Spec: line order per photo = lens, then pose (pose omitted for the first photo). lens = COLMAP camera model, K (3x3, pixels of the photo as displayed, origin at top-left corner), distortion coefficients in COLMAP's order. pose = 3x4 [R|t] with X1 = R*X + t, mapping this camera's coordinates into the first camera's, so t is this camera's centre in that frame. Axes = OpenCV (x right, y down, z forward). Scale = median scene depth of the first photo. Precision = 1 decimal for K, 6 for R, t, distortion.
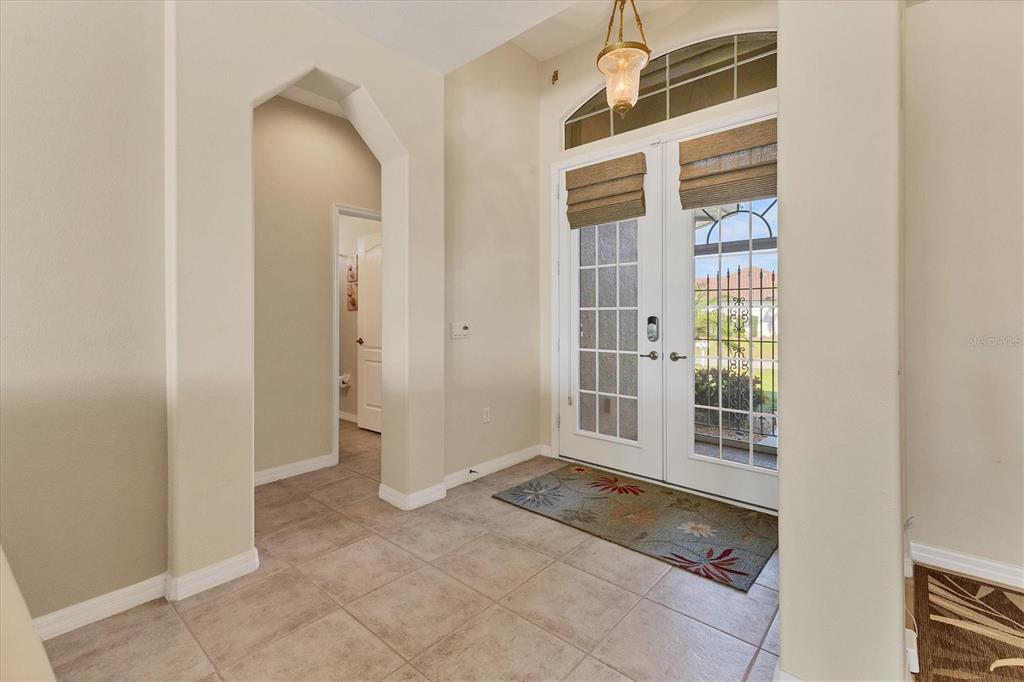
lens RADIAL K [[459.3, 0, 506.4], [0, 459.3, 339.0], [0, 0, 1]] dist [0.005044, 0.001837]
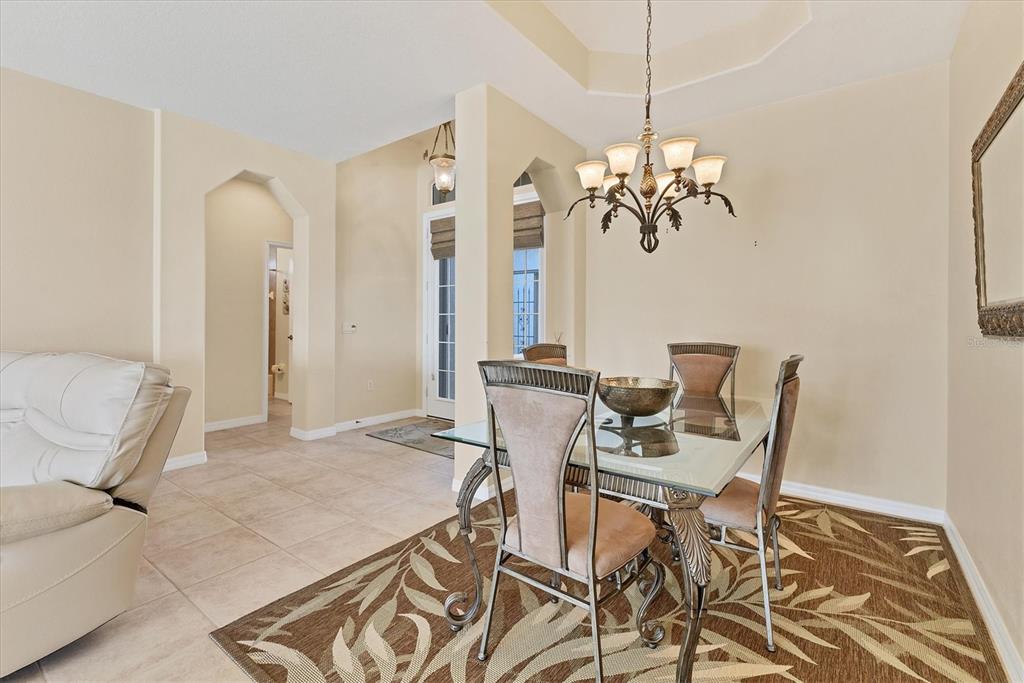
lens RADIAL K [[459.3, 0, 512.0], [0, 459.3, 338.8], [0, 0, 1]] dist [0.005044, 0.001837]
pose [[0.996600, 0.003975, 0.082291, 0.307274], [-0.003306, 0.999960, -0.008264, 0.027082], [-0.082321, 0.007964, 0.996574, -0.548485]]
